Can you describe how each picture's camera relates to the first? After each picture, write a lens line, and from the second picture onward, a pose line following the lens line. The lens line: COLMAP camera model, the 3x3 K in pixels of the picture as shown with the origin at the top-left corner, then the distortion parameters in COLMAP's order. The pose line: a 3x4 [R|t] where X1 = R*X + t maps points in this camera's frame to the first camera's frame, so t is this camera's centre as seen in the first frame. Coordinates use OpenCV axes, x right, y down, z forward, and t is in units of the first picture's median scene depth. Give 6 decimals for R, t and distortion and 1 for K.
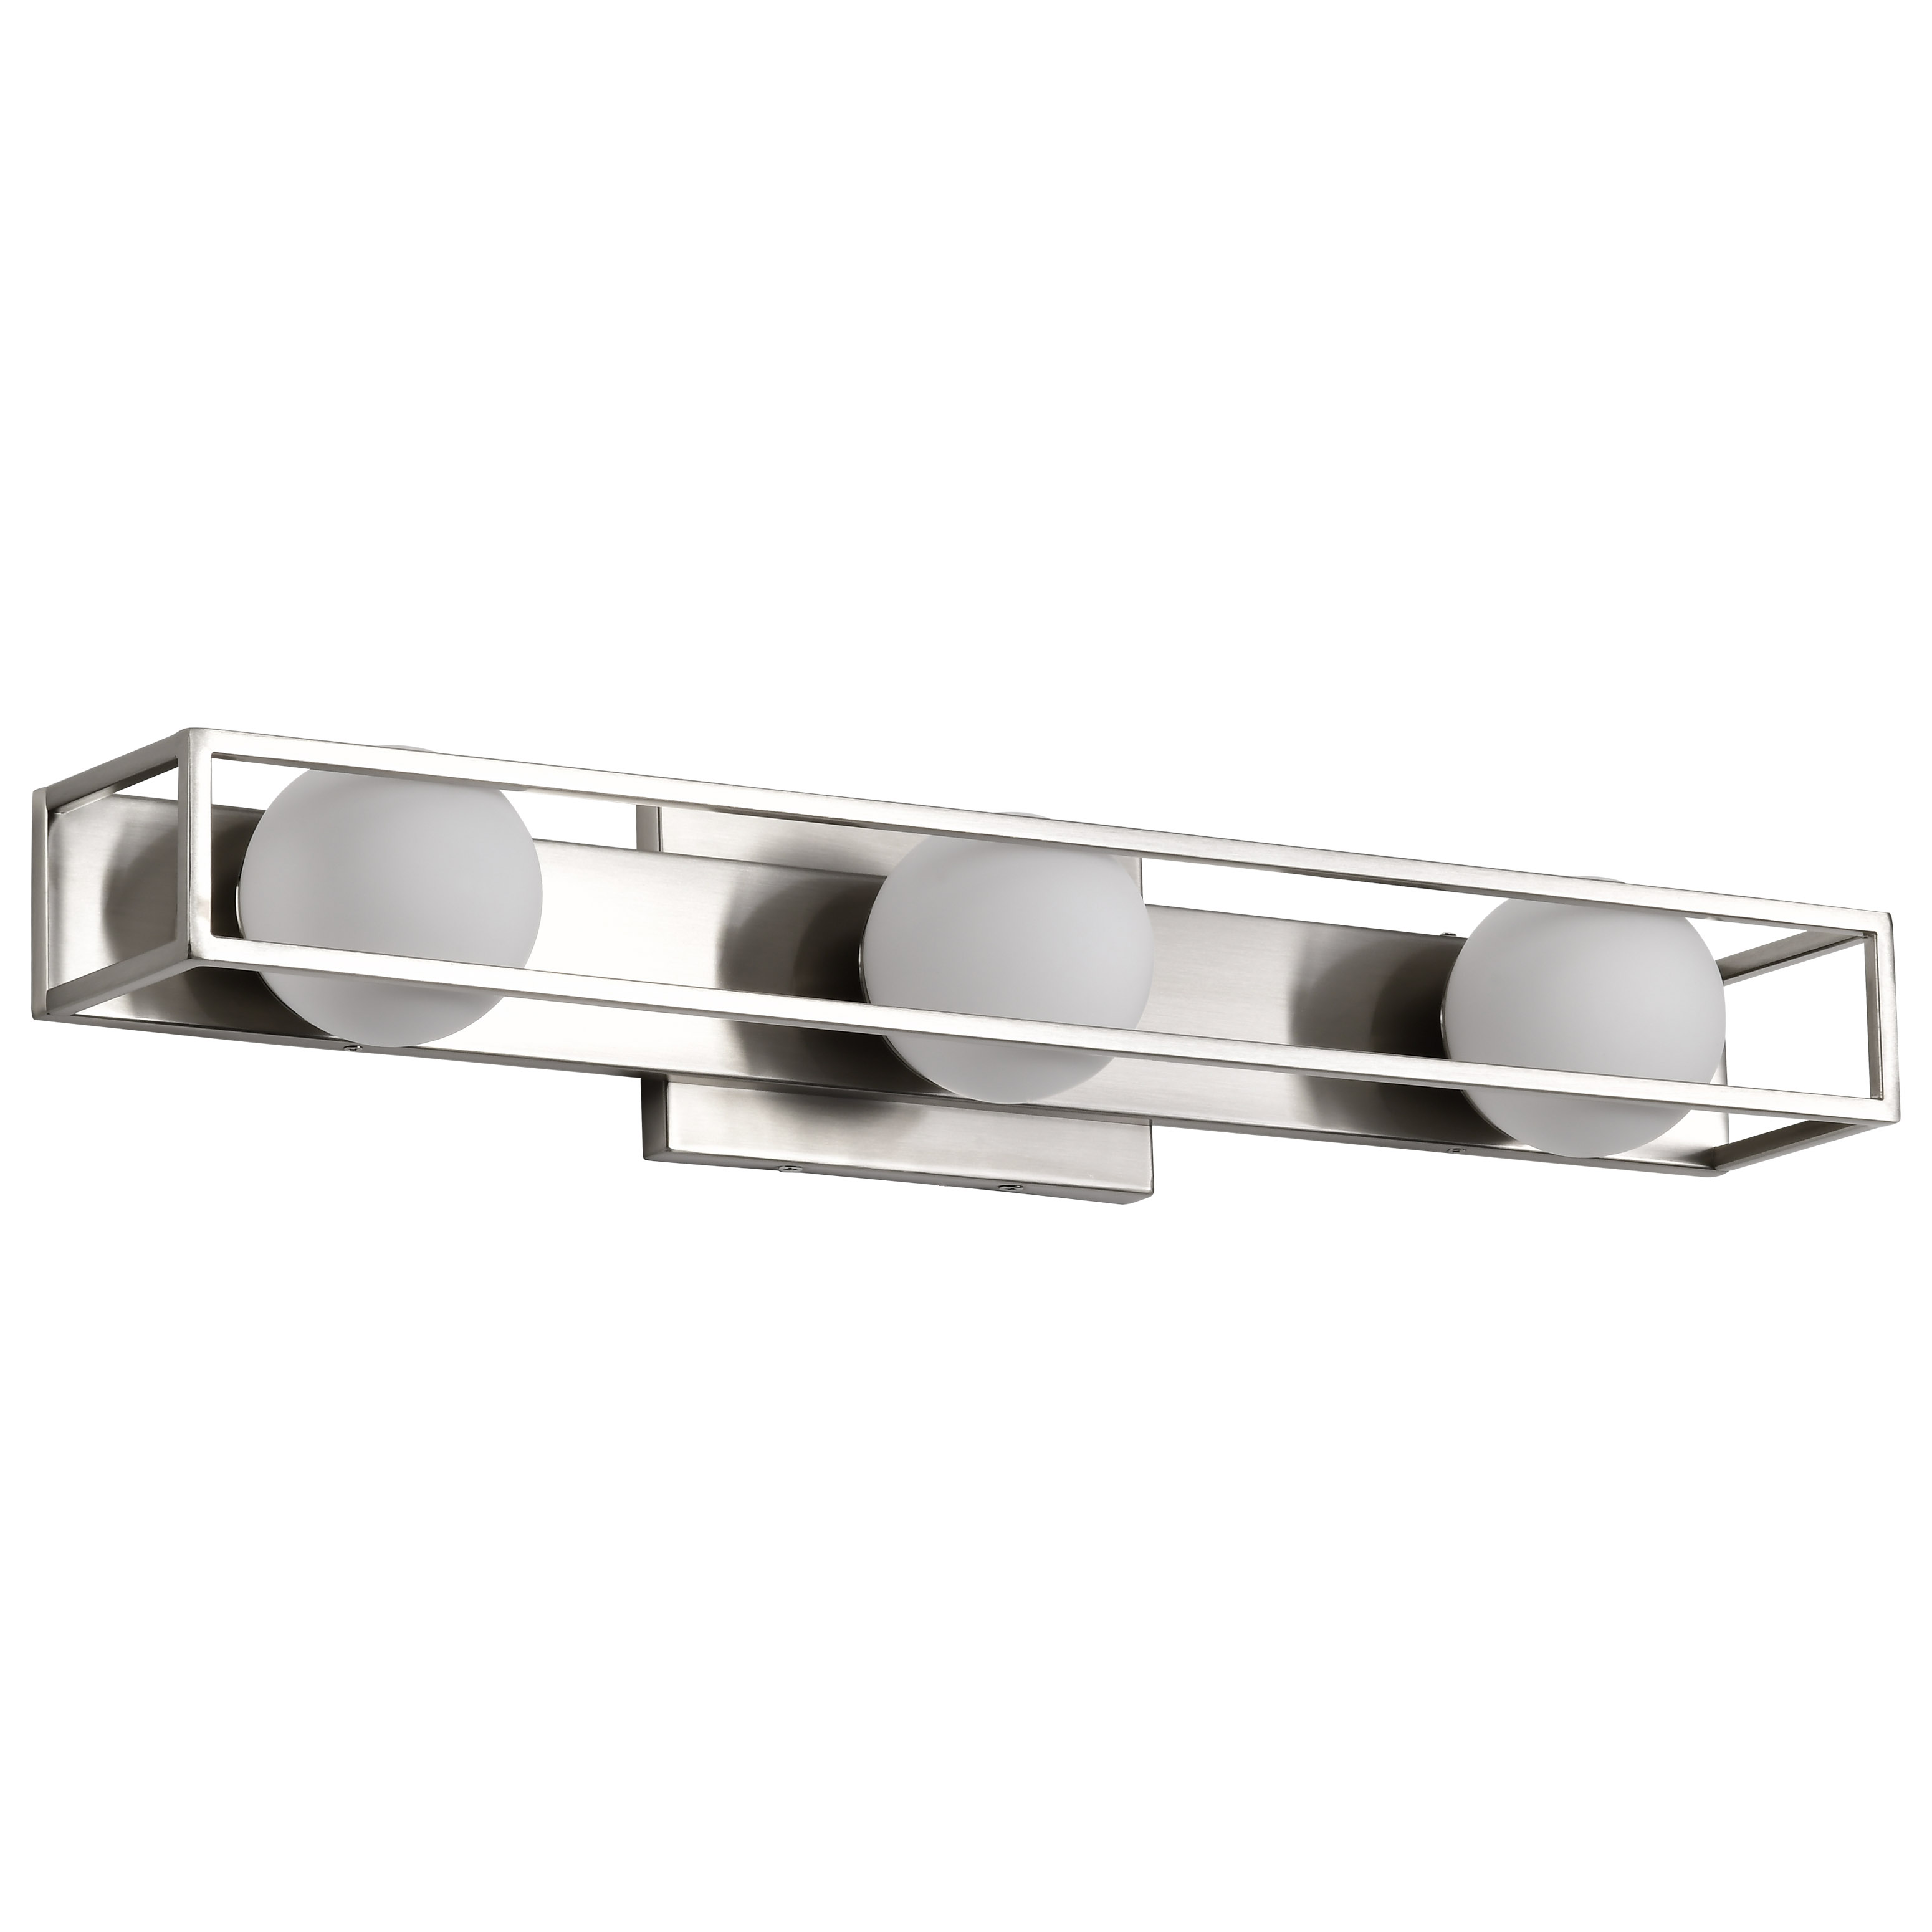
lens RADIAL K [[10104.0, 0, 975.9], [0, 10104.0, 966.4], [0, 0, 1]] dist [0.662577, 0.000000]
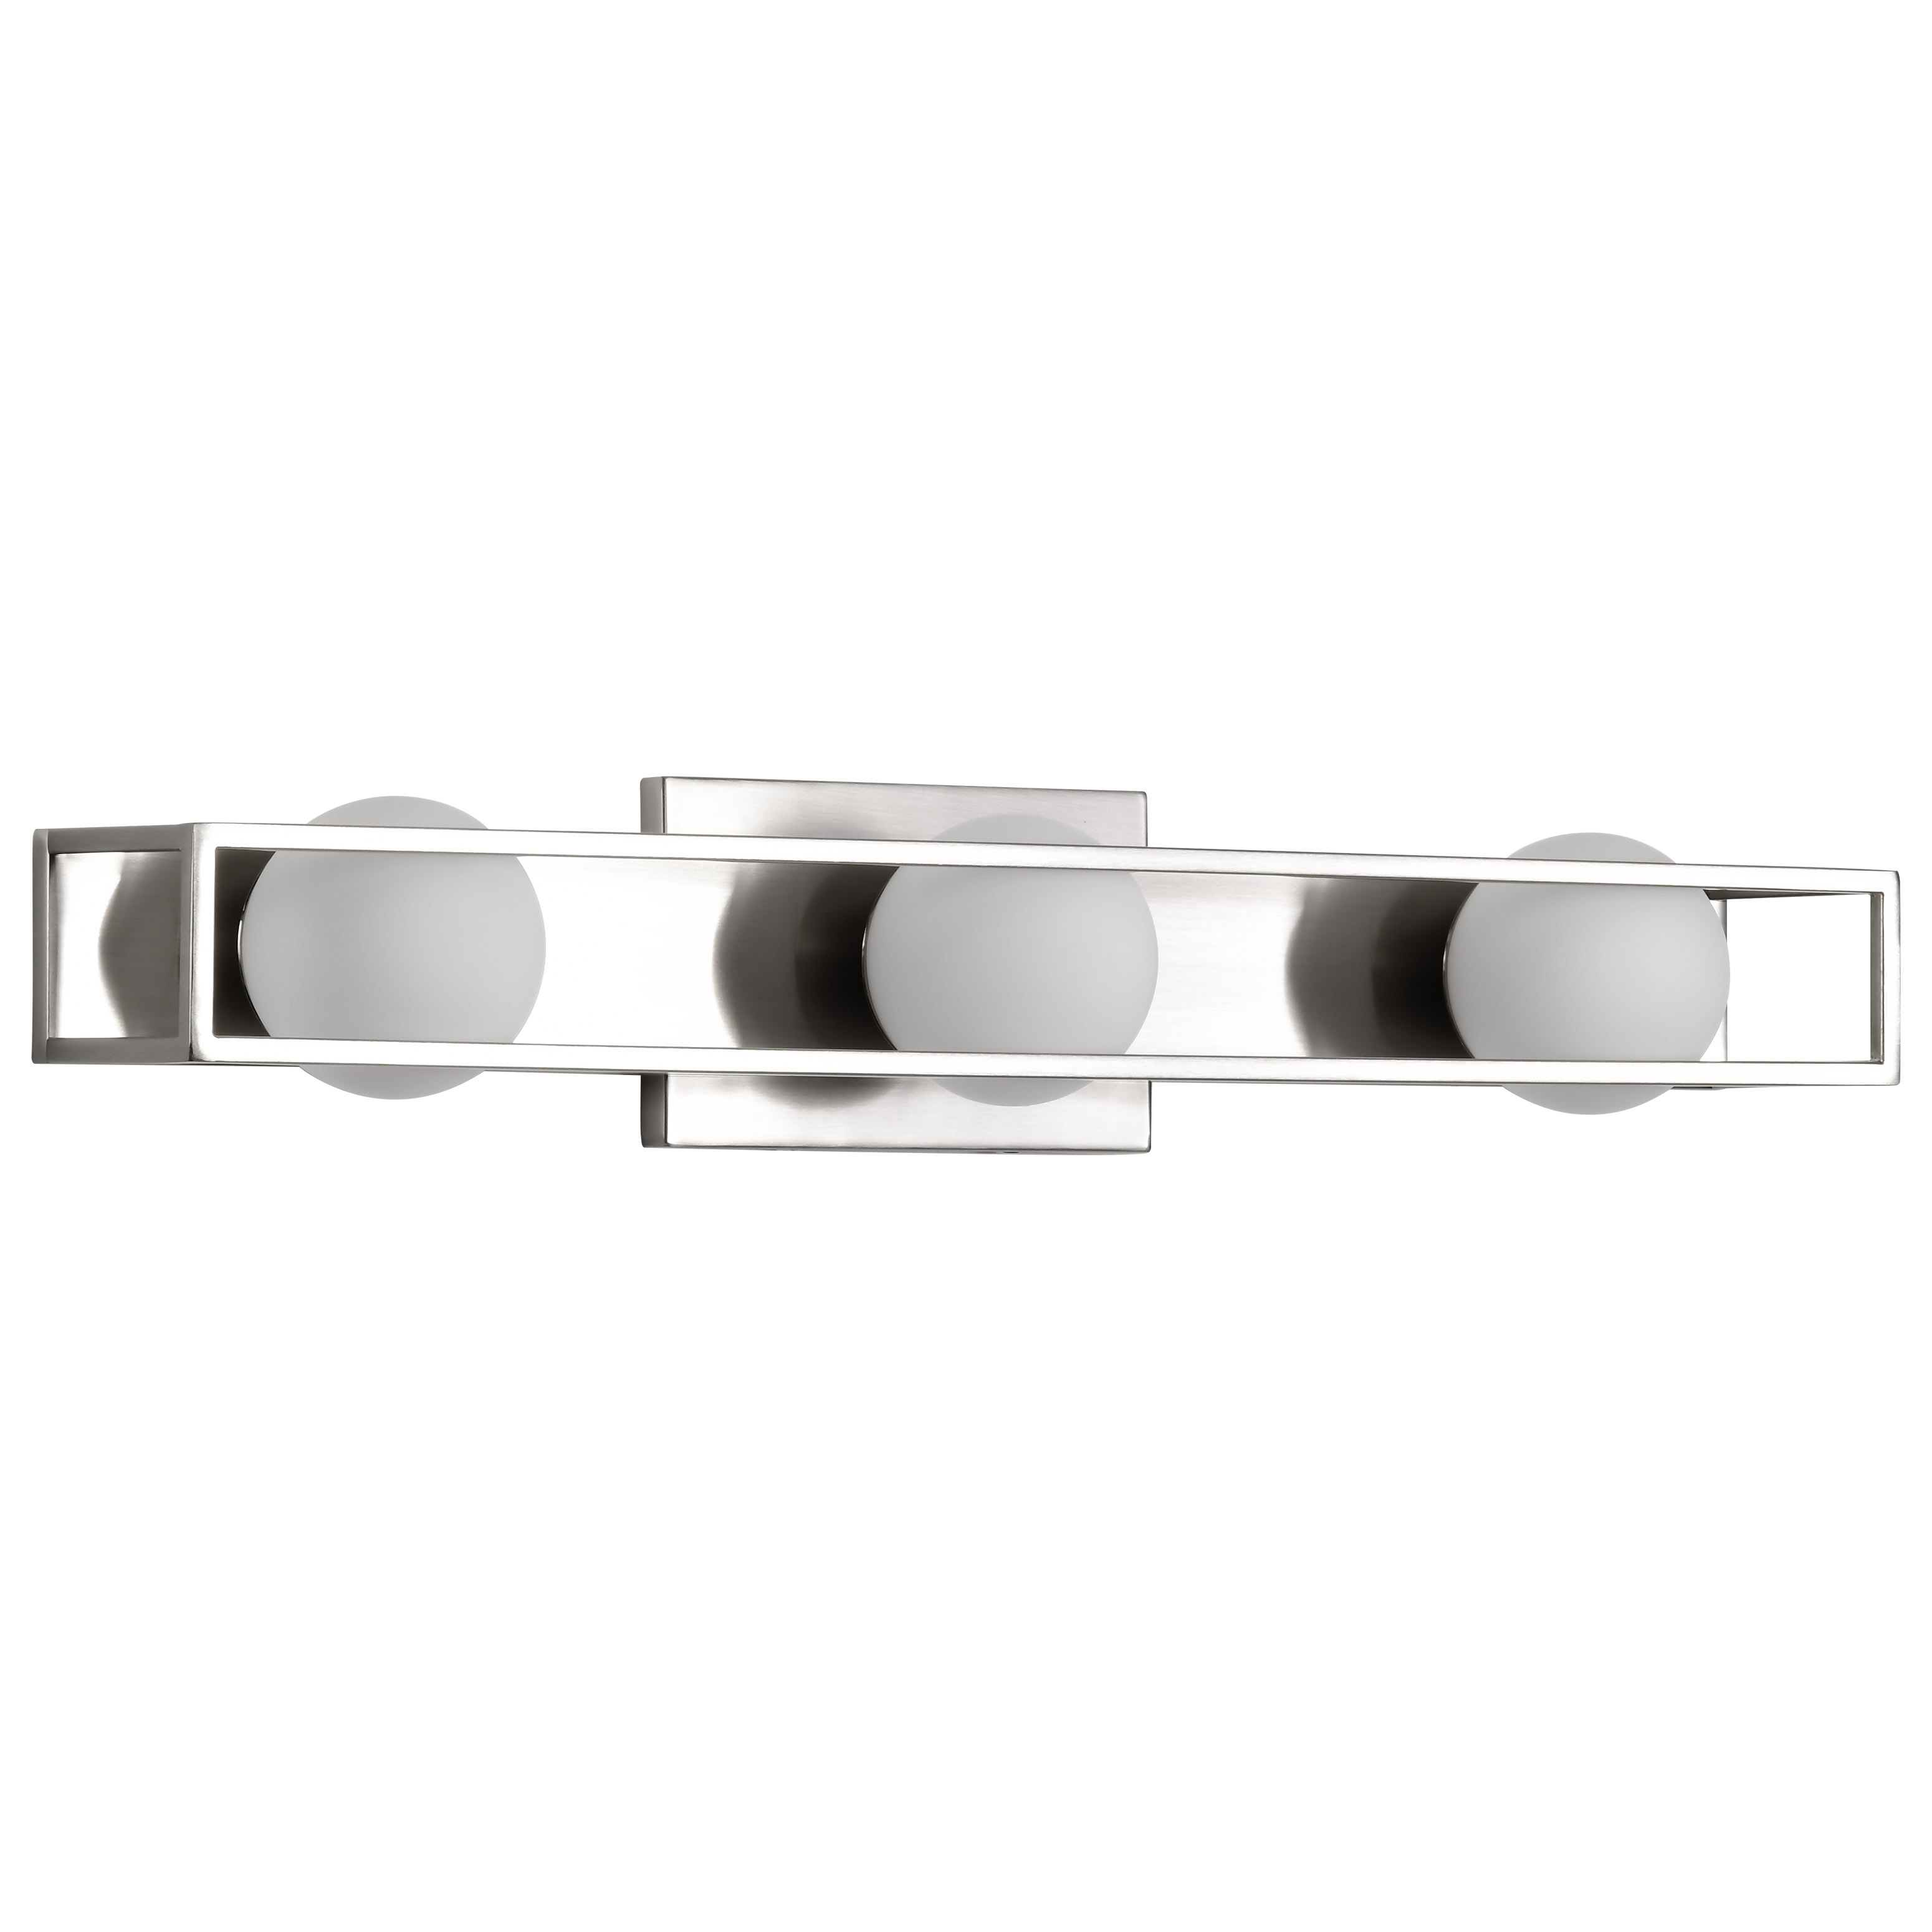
lens RADIAL K [[10104.0, 0, 972.8], [0, 10104.0, 965.1], [0, 0, 1]] dist [0.662577, 0.000000]
pose [[0.999694, 0.024450, 0.003871, -0.004426], [-0.024746, 0.983069, 0.181556, -0.180644], [0.000634, -0.181597, 0.983373, 0.019675]]
